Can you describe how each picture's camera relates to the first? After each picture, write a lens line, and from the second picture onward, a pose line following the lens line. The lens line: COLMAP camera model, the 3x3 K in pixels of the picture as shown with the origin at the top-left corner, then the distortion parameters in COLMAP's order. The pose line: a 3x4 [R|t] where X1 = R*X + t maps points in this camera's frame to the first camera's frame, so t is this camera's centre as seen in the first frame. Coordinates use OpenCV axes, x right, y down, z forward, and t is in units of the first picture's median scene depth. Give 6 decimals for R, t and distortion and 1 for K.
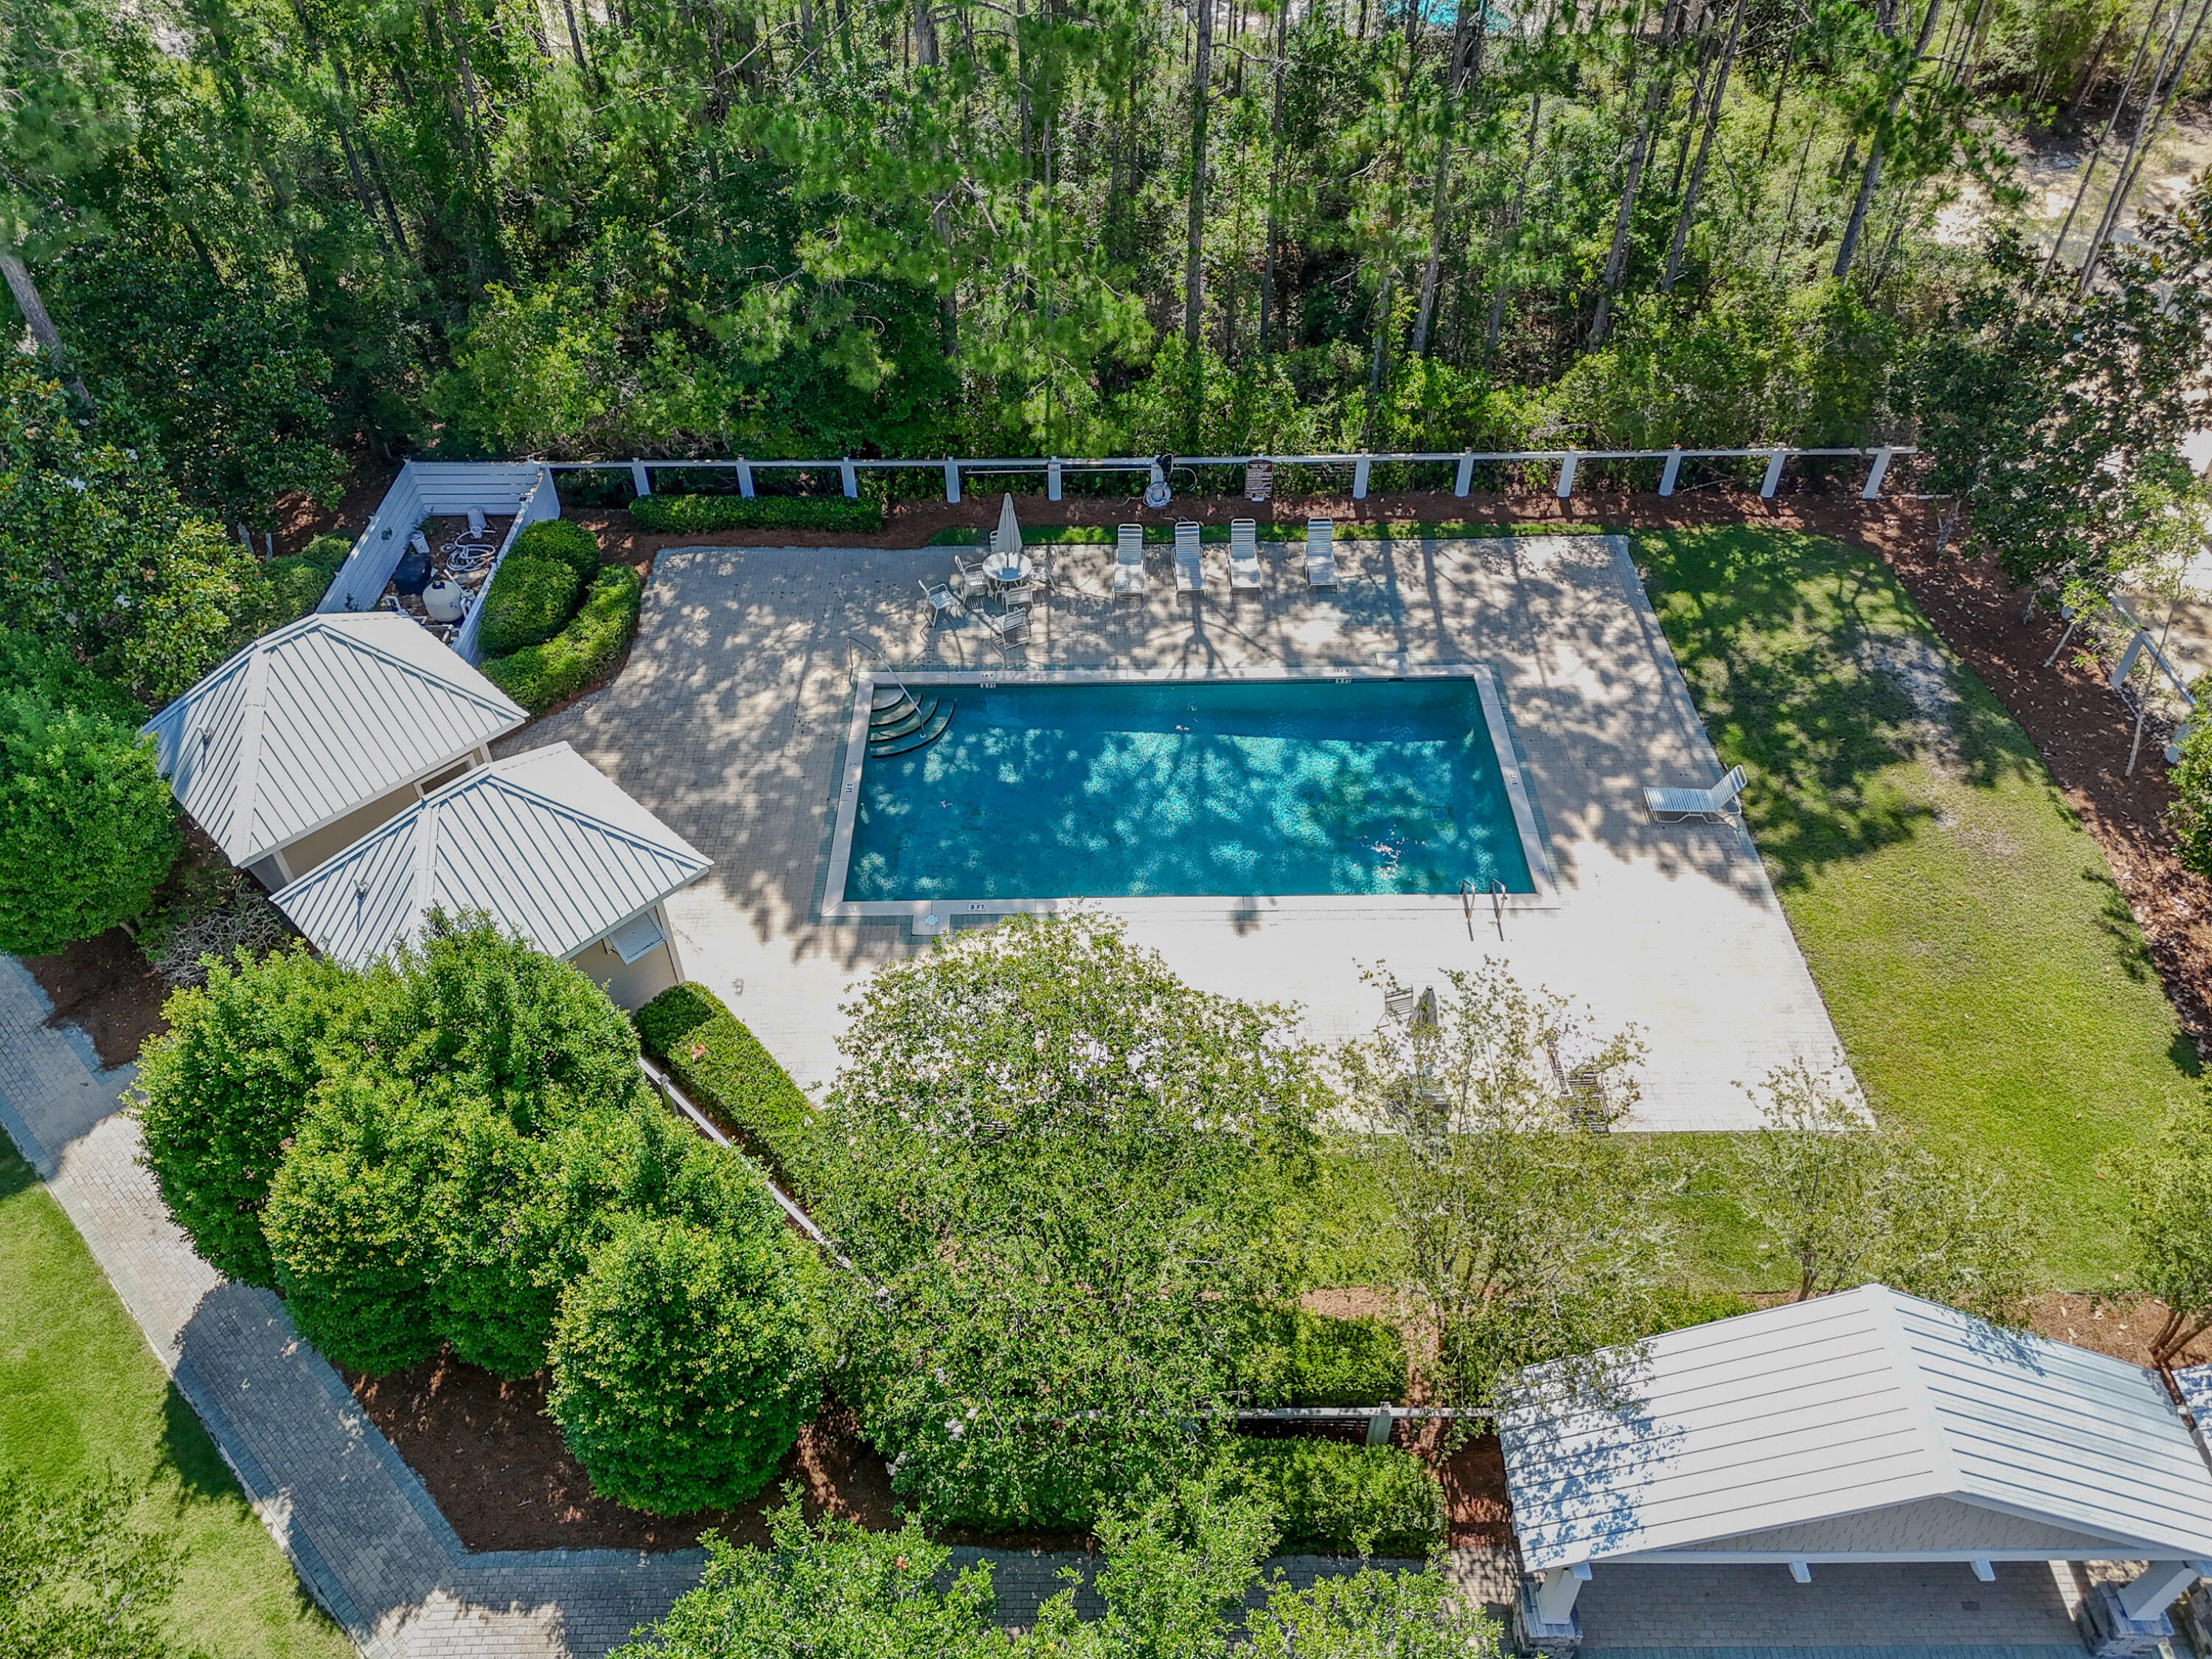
lens RADIAL K [[1624.5, 0, 1115.0], [0, 1624.5, 836.1], [0, 0, 1]] dist [0.050522, -0.038846]
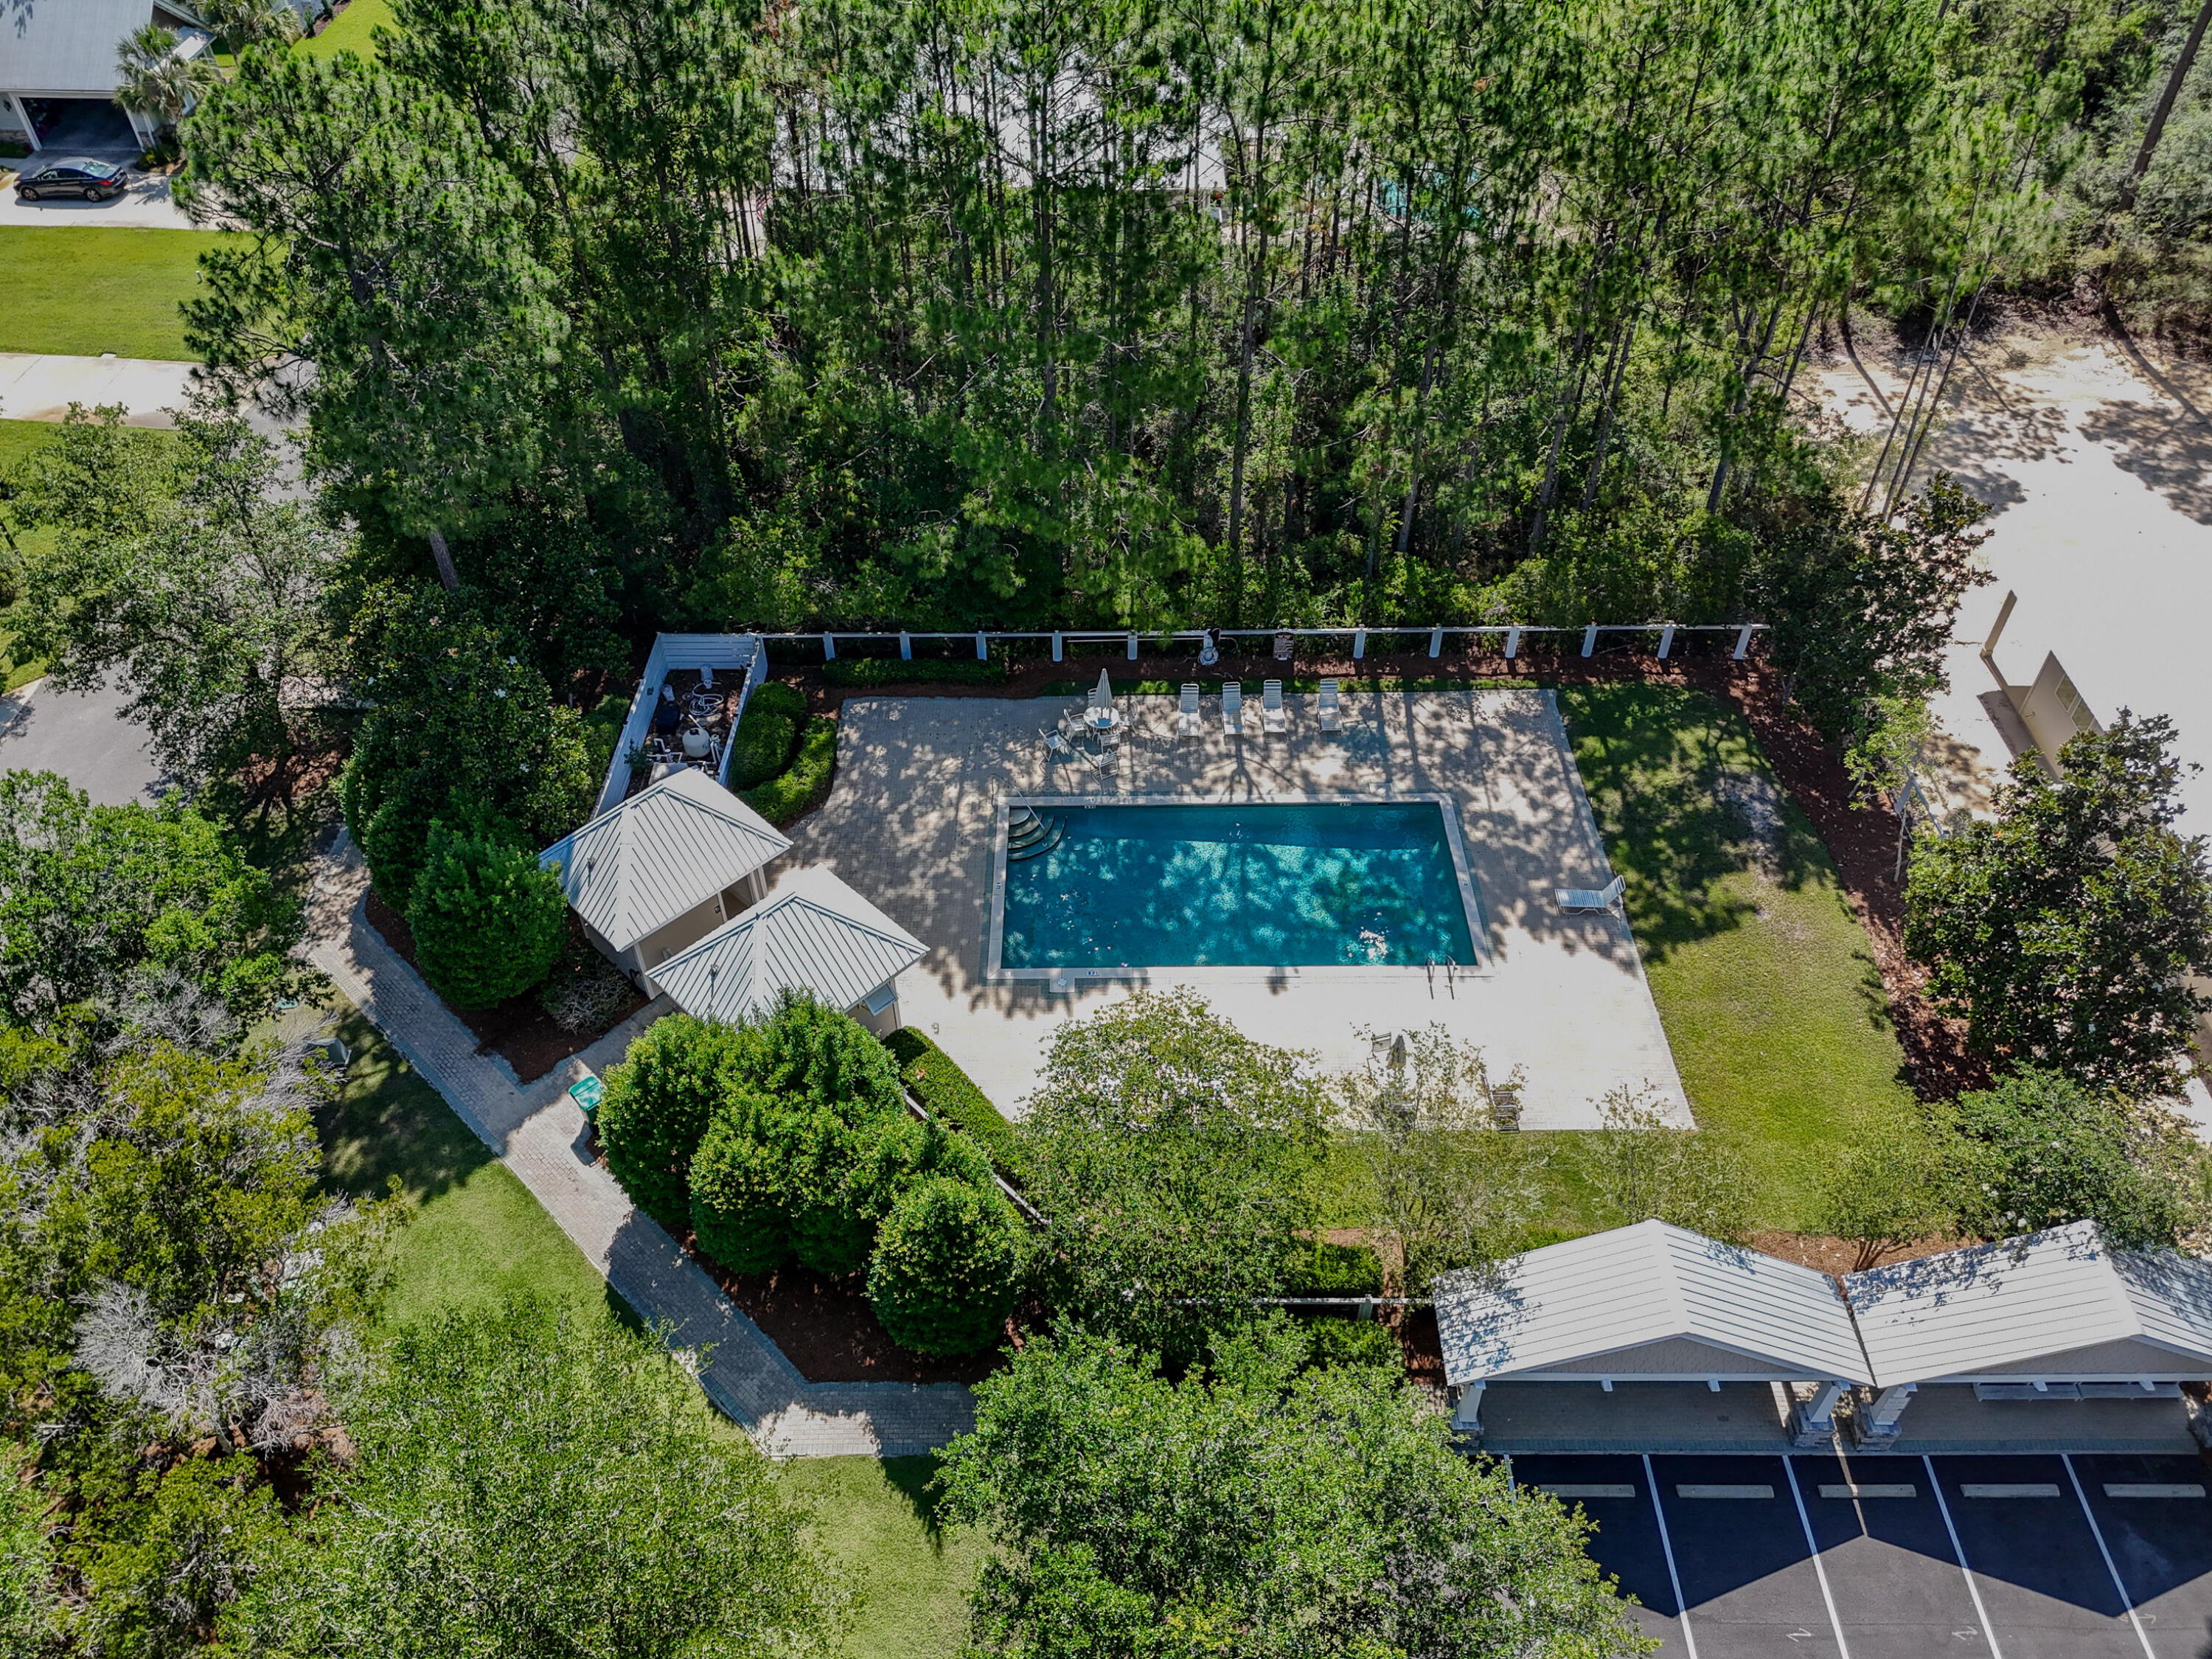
lens RADIAL K [[1624.5, 0, 1111.1], [0, 1624.5, 829.7], [0, 0, 1]] dist [0.050522, -0.038846]
pose [[0.999972, 0.003237, -0.006757, -0.055167], [-0.003247, 0.999994, -0.001456, -0.077390], [0.006752, 0.001478, 0.999976, -0.424934]]
